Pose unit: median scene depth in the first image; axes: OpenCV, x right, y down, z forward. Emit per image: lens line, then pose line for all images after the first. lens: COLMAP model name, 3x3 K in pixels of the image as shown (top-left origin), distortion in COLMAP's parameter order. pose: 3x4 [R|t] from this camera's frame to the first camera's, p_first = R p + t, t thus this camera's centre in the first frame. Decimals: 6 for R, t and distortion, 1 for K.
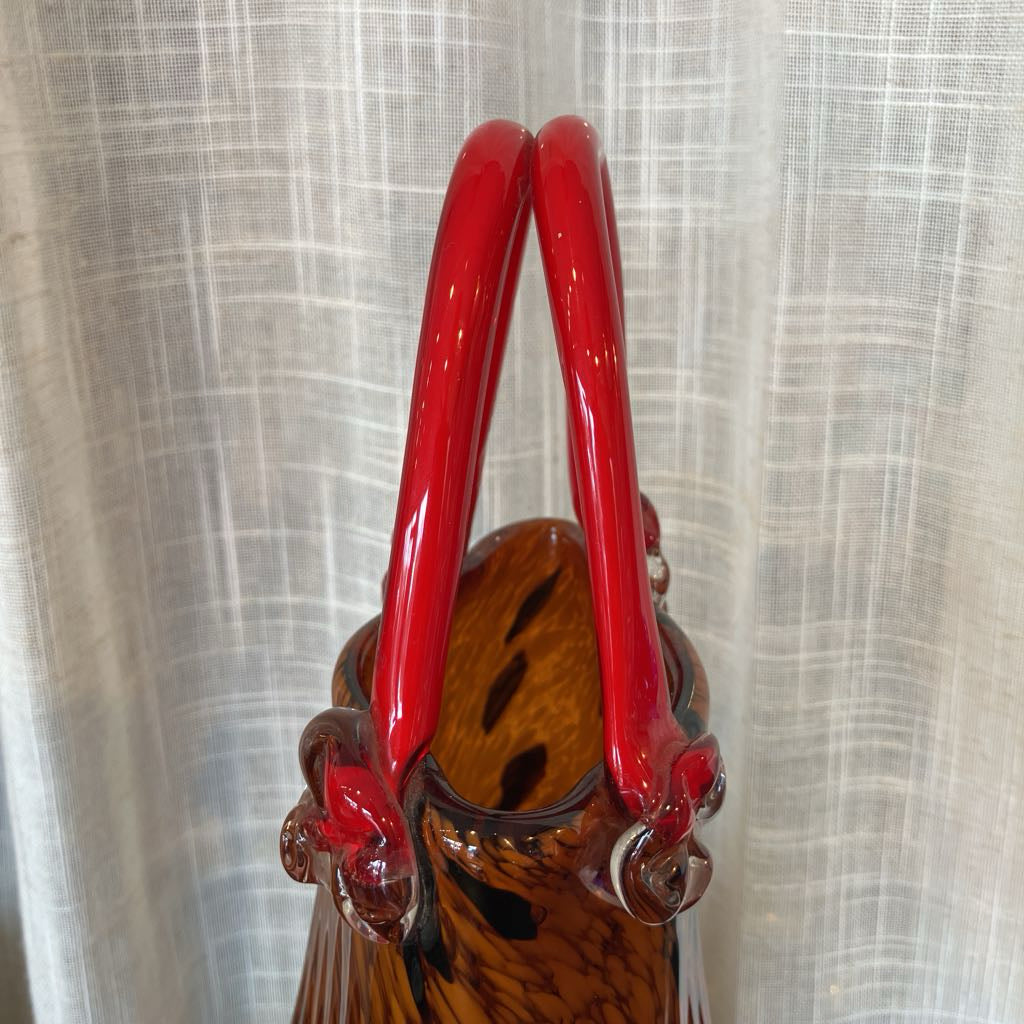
lens RADIAL K [[1140.9, 0, 517.0], [0, 1140.9, 511.2], [0, 0, 1]] dist [-0.012054, 0.000000]
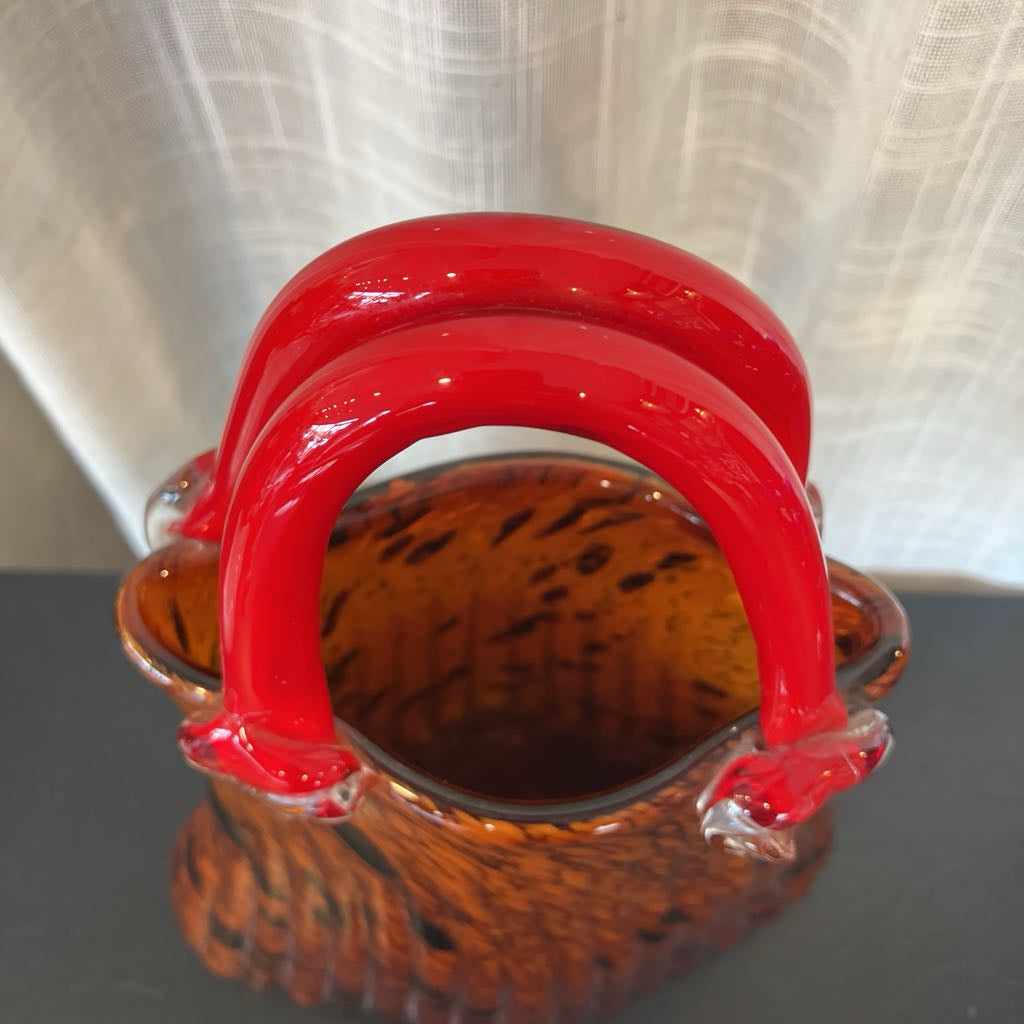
lens RADIAL K [[1173.2, 0, 517.3], [0, 1173.2, 501.5], [0, 0, 1]] dist [0.002787, 0.000000]
pose [[0.997737, 0.058232, -0.033600, 0.011363], [-0.017549, 0.708033, 0.705962, -0.373714], [0.064899, -0.703775, 0.707452, 0.255351]]
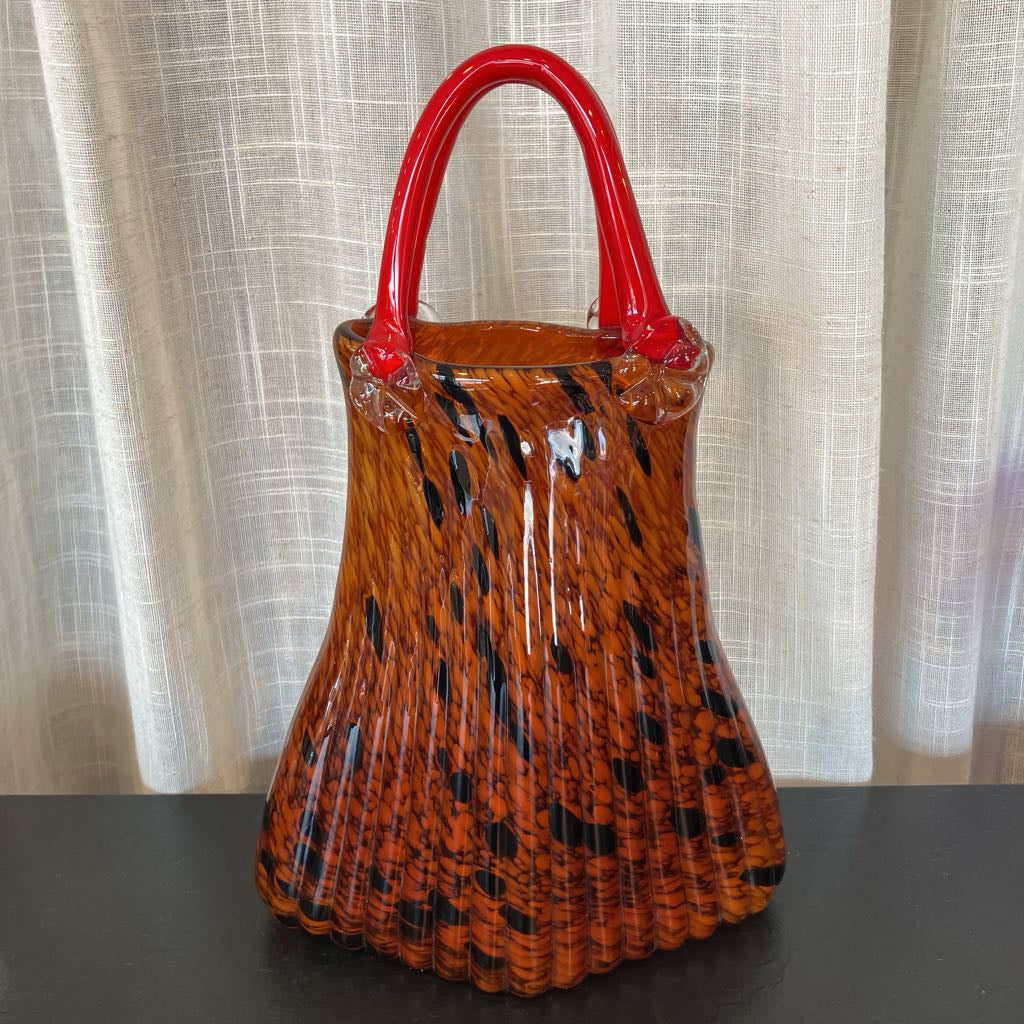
lens RADIAL K [[1140.9, 0, 516.7], [0, 1140.9, 524.7], [0, 0, 1]] dist [-0.012054, 0.000000]
pose [[0.999209, -0.007284, -0.039084, 0.140827], [0.009504, 0.998333, 0.056934, 0.170893], [0.038604, -0.057261, 0.997613, -0.467290]]
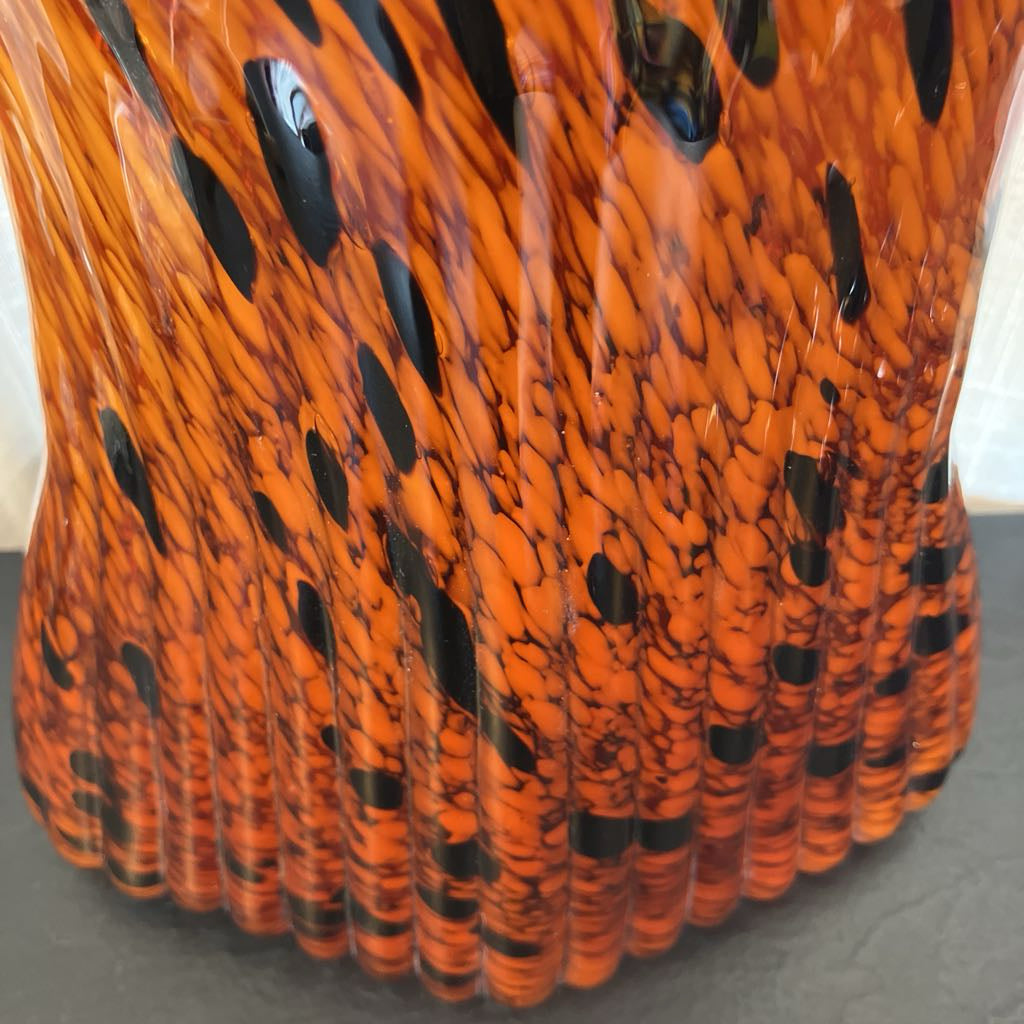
lens RADIAL K [[1173.2, 0, 512.4], [0, 1173.2, 516.6], [0, 0, 1]] dist [0.002787, 0.000000]
pose [[0.999858, -0.012485, -0.011305, 0.105543], [0.016633, 0.837506, 0.546174, 0.093987], [0.002649, -0.546285, 0.837595, 0.321921]]
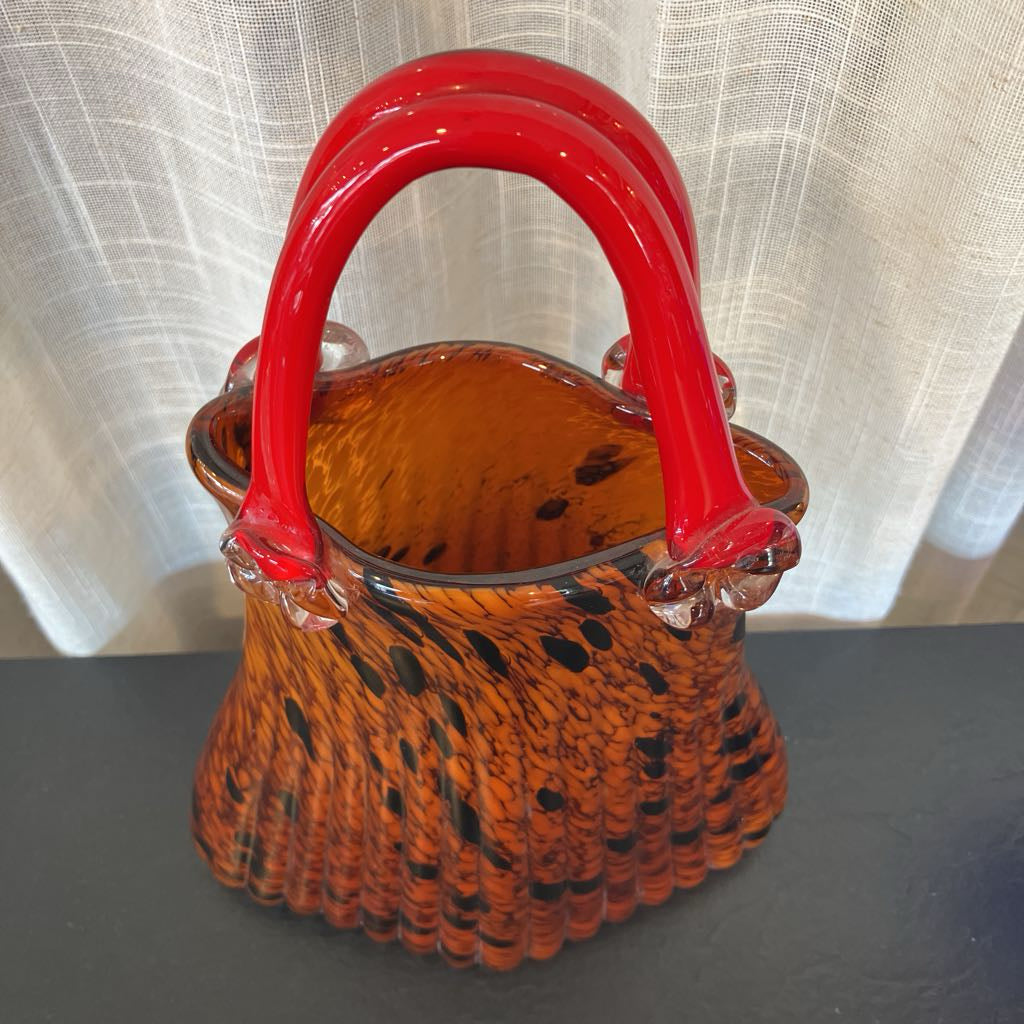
lens RADIAL K [[1140.9, 0, 513.3], [0, 1140.9, 484.2], [0, 0, 1]] dist [-0.012054, 0.000000]
pose [[0.999988, -0.004538, 0.002033, 0.110187], [0.002444, 0.804558, 0.593869, -0.356242], [-0.004331, -0.593857, 0.804559, 0.121970]]
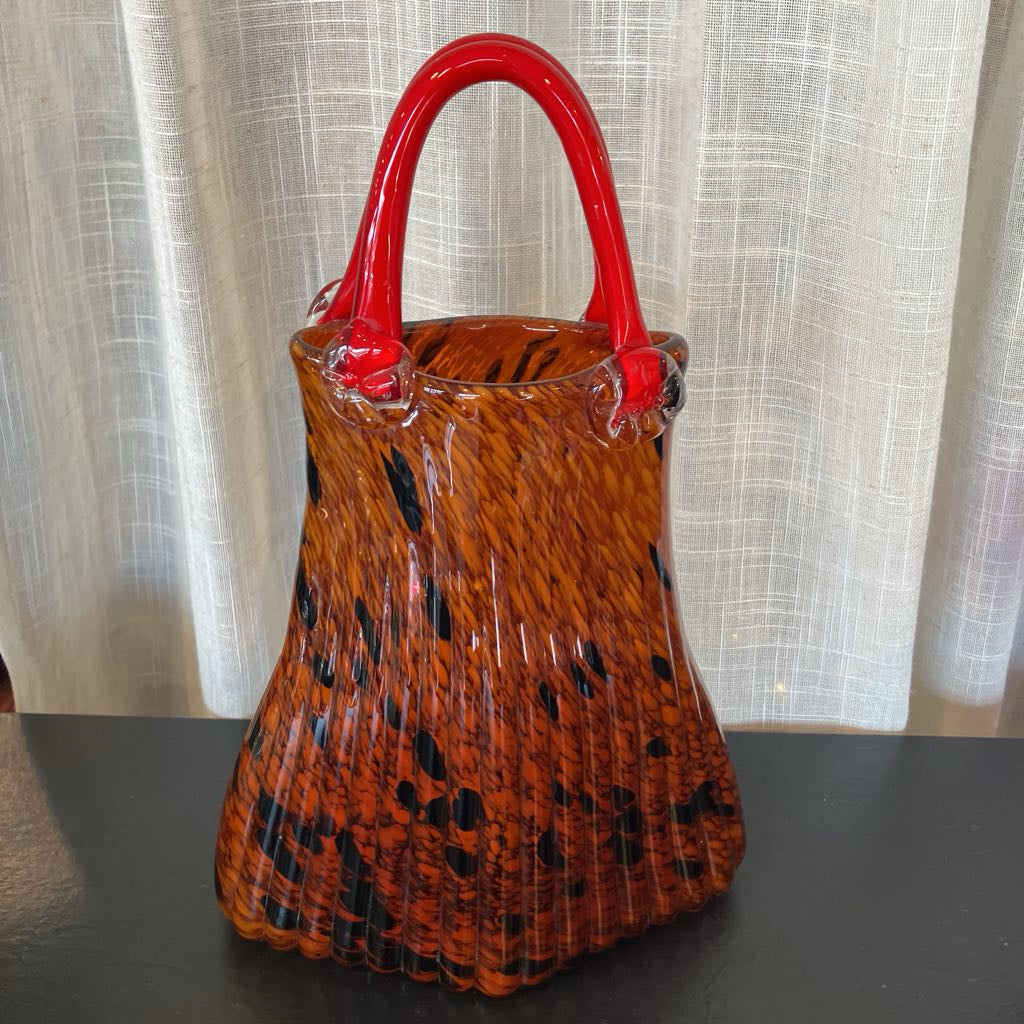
lens RADIAL K [[1140.9, 0, 515.7], [0, 1140.9, 521.1], [0, 0, 1]] dist [-0.012054, 0.000000]
pose [[0.998261, 0.030654, -0.050342, 0.077330], [-0.022122, 0.986534, 0.162054, 0.064936], [0.054632, -0.160658, 0.985497, -0.493170]]
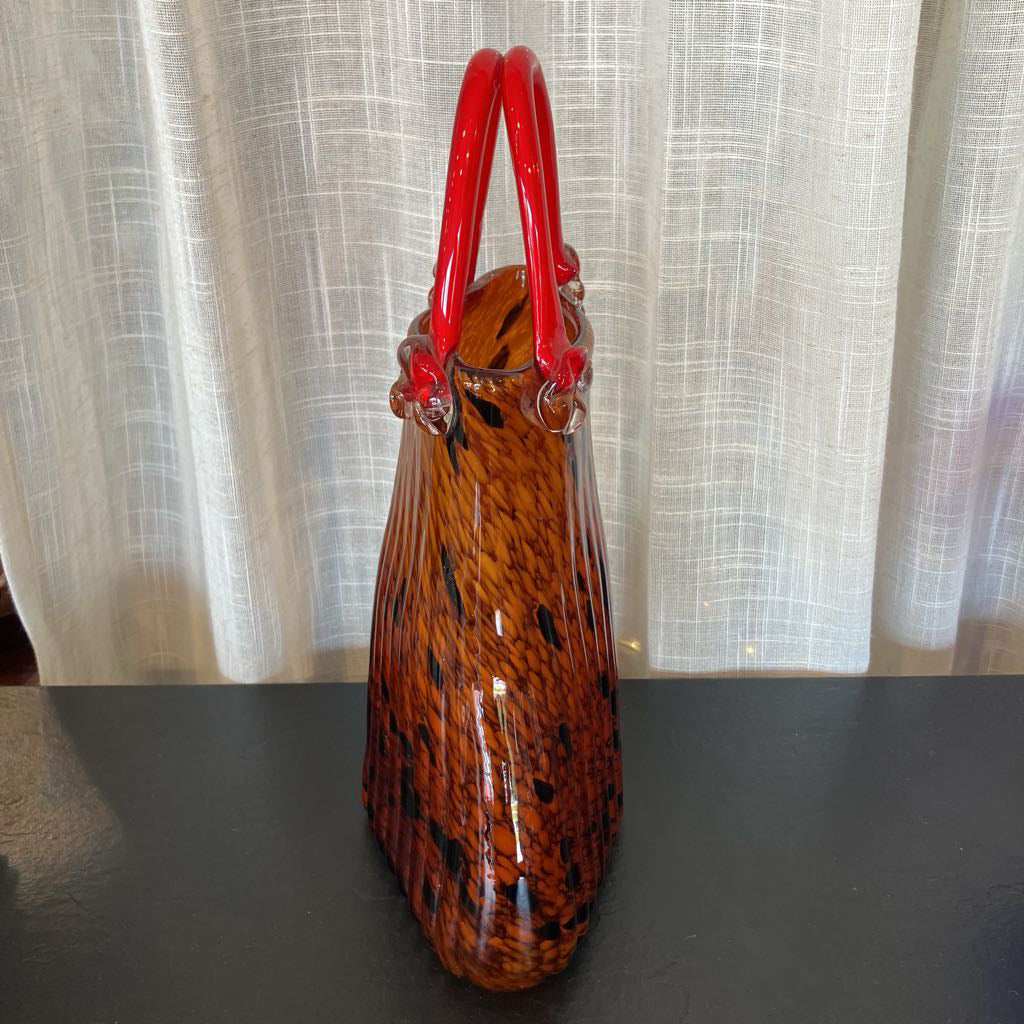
lens RADIAL K [[1140.9, 0, 512.2], [0, 1140.9, 528.7], [0, 0, 1]] dist [-0.012054, 0.000000]
pose [[0.999801, -0.000845, -0.019917, 0.039747], [0.004151, 0.986022, 0.166561, 0.092849], [0.019498, -0.166610, 0.985830, -0.642762]]
